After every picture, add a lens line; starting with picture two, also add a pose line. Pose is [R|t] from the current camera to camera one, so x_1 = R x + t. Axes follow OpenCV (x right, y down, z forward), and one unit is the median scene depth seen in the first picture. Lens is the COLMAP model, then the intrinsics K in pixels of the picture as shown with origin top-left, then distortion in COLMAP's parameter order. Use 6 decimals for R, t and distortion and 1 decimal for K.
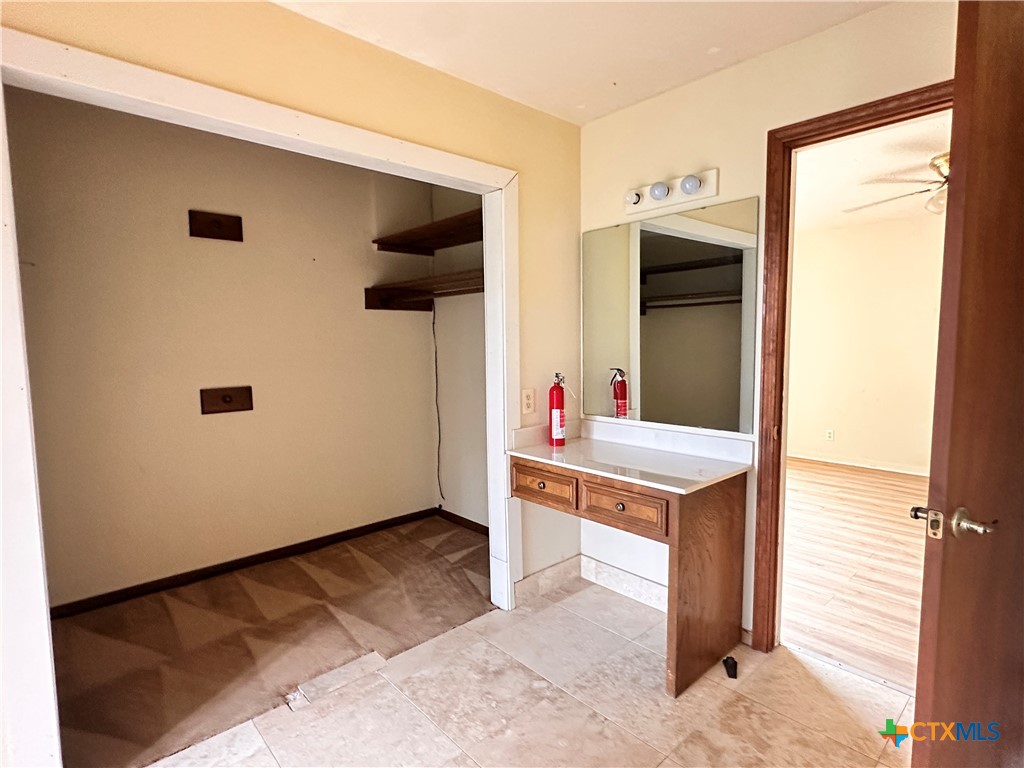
lens RADIAL K [[532.4, 0, 513.9], [0, 532.4, 385.8], [0, 0, 1]] dist [-0.001572, 0.002160]
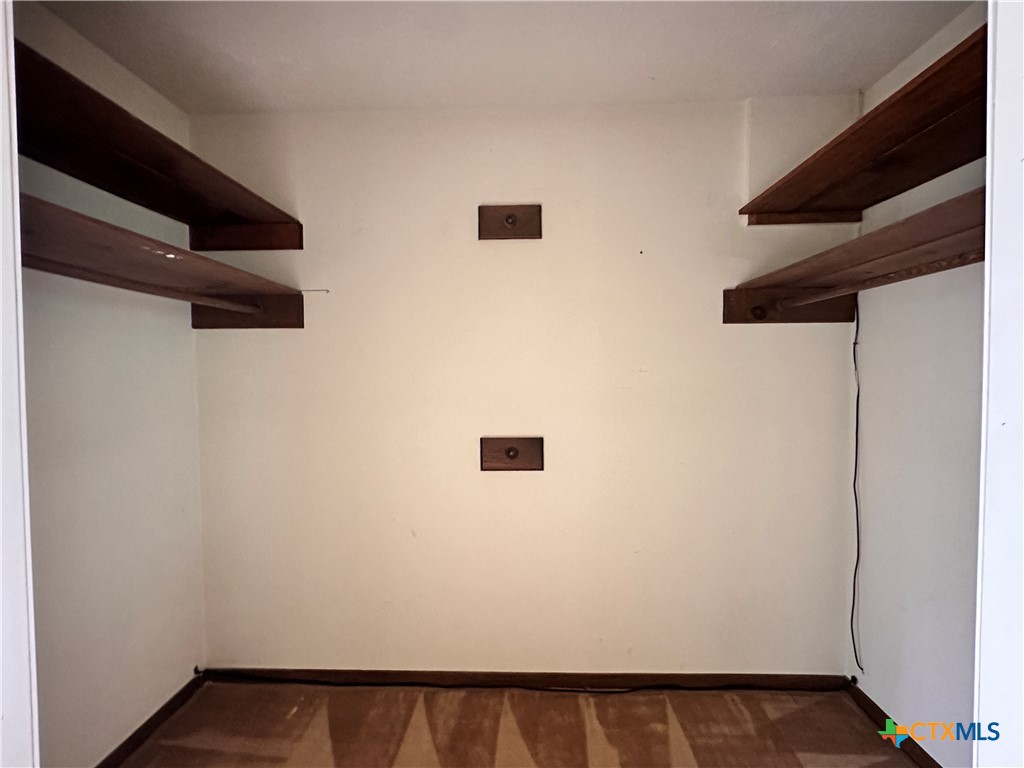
lens RADIAL K [[532.4, 0, 506.9], [0, 532.4, 388.9], [0, 0, 1]] dist [-0.001572, 0.002160]
pose [[0.713083, 0.033987, -0.700255, -0.023424], [-0.060027, 0.998116, -0.012684, -0.046093], [0.698505, 0.051079, 0.713780, 0.392385]]
